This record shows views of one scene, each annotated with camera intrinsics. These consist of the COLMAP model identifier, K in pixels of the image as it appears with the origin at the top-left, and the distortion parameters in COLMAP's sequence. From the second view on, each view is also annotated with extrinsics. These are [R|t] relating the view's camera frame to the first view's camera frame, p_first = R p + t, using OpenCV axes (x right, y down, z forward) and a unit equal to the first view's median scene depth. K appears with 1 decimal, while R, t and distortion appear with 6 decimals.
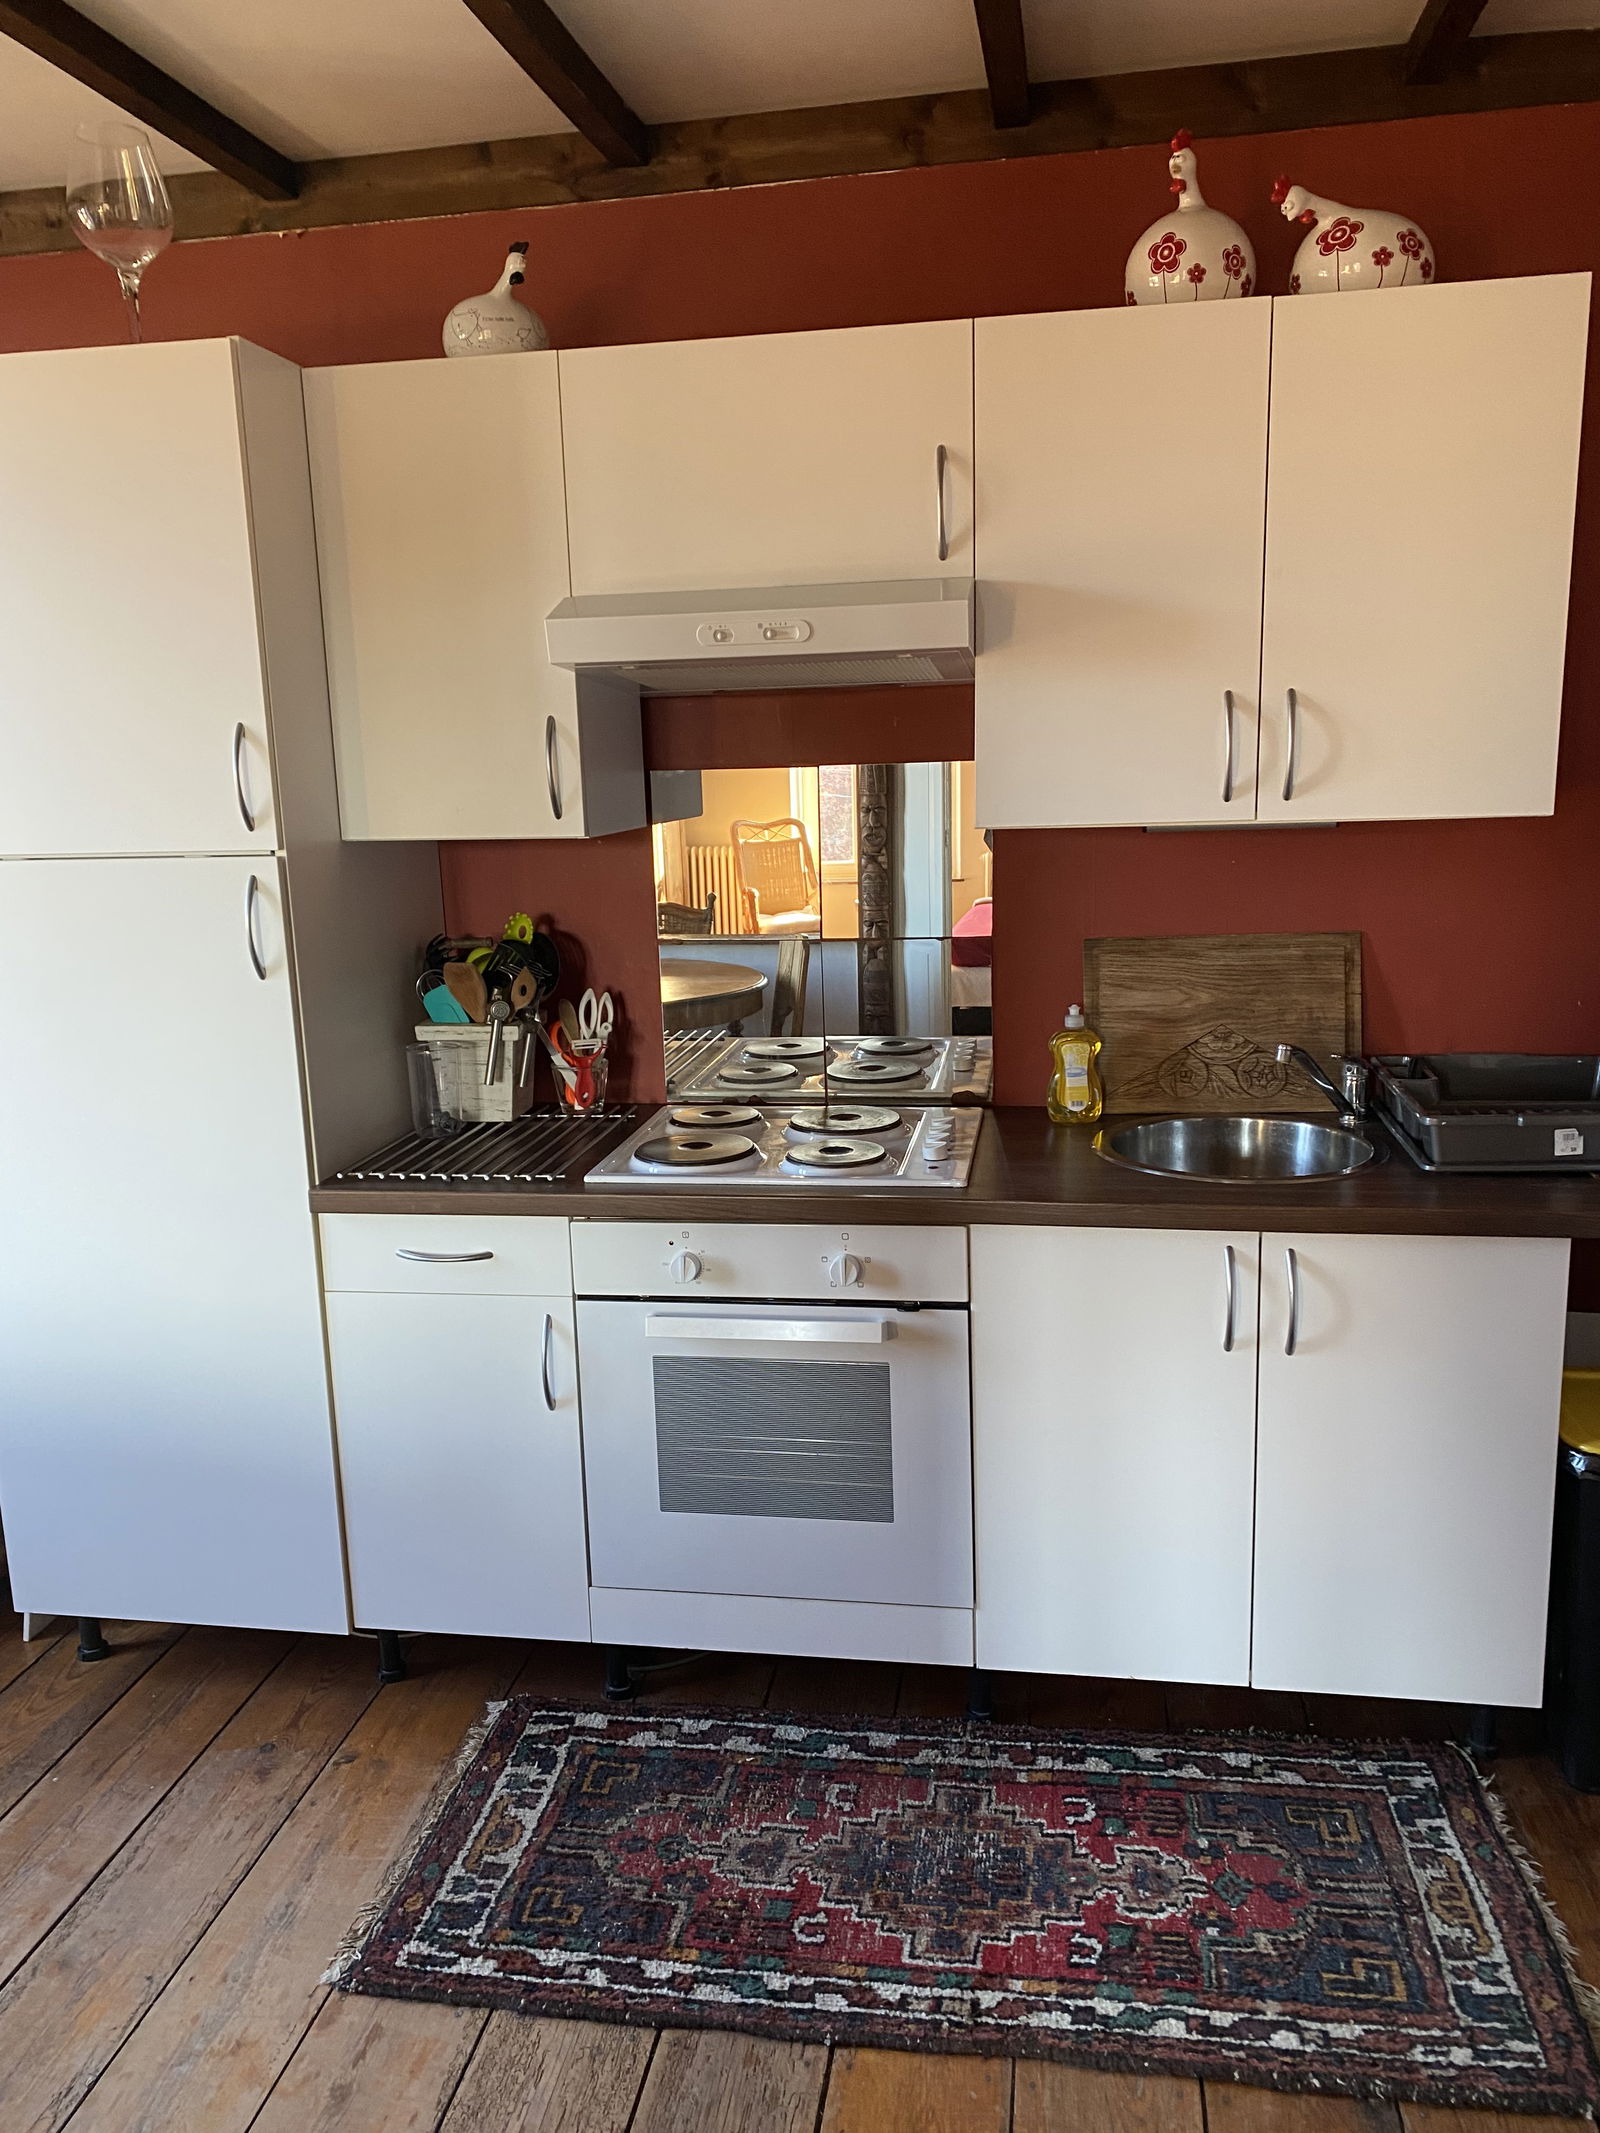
lens RADIAL K [[1634.5, 0, 800.0], [0, 1634.5, 1066.5], [0, 0, 1]] dist [0.074748, -0.088494]
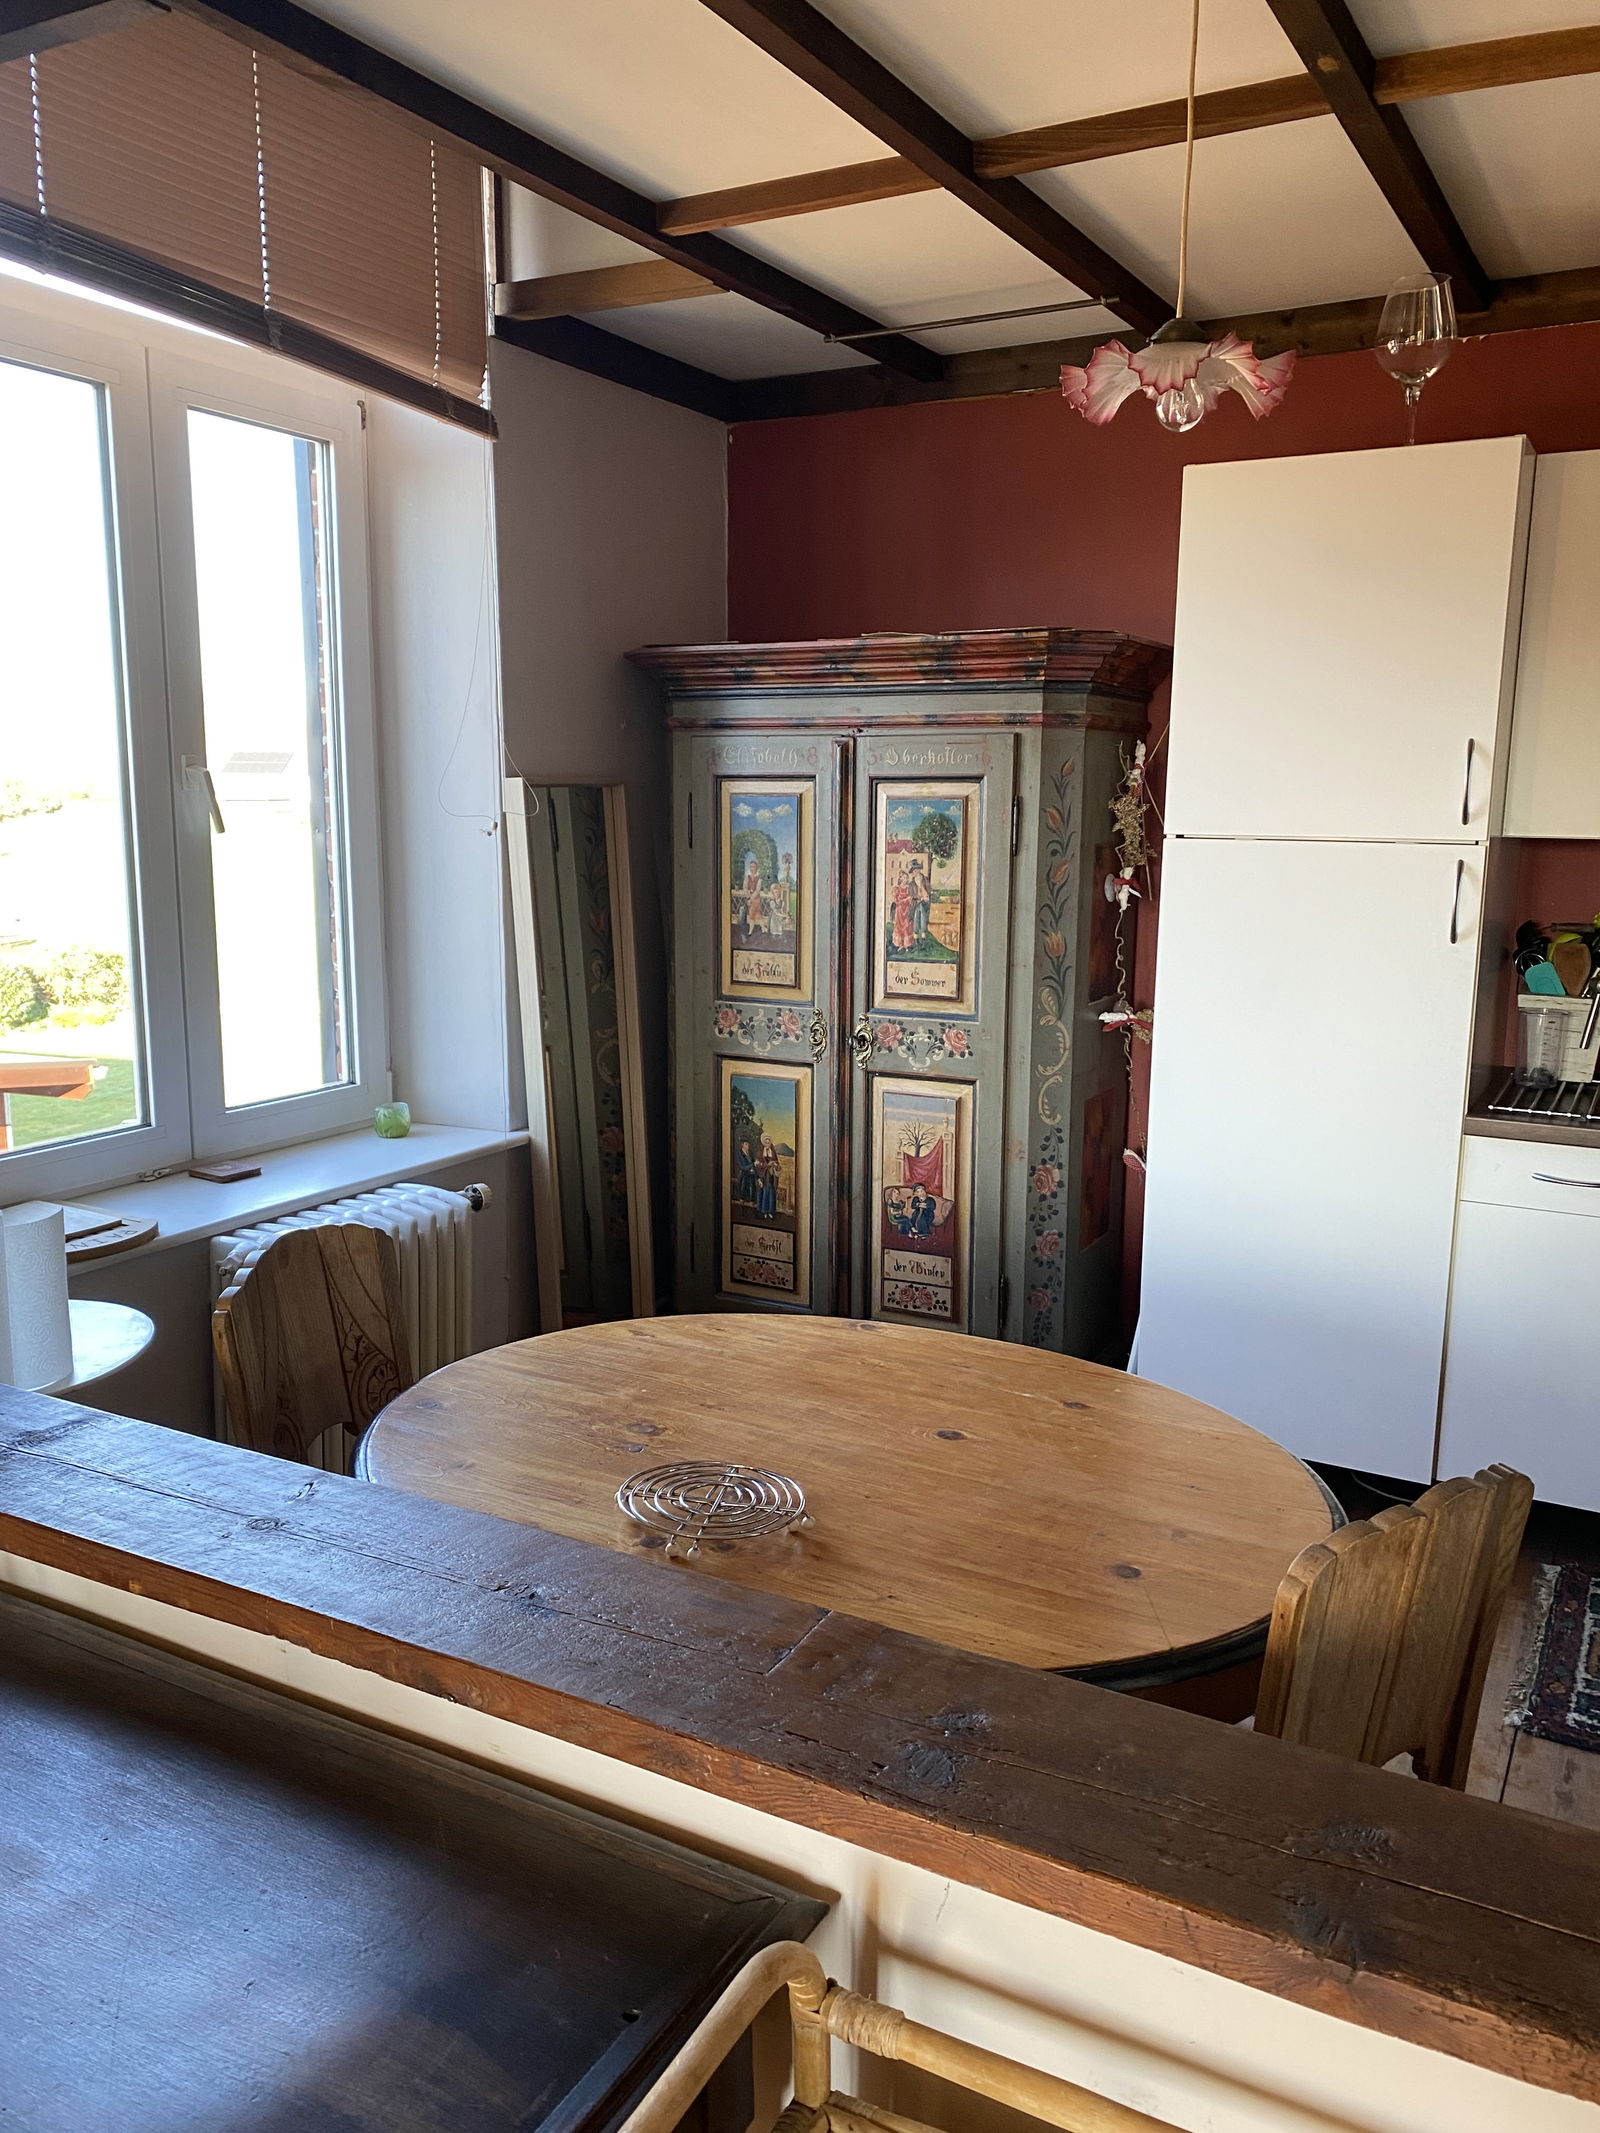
lens RADIAL K [[1634.5, 0, 800.0], [0, 1634.5, 1066.5], [0, 0, 1]] dist [0.074748, -0.088494]
pose [[0.943285, 0.098132, -0.317149, -0.378771], [-0.101416, 0.994825, 0.006181, 0.081281], [0.316114, 0.026334, 0.948356, -0.337154]]
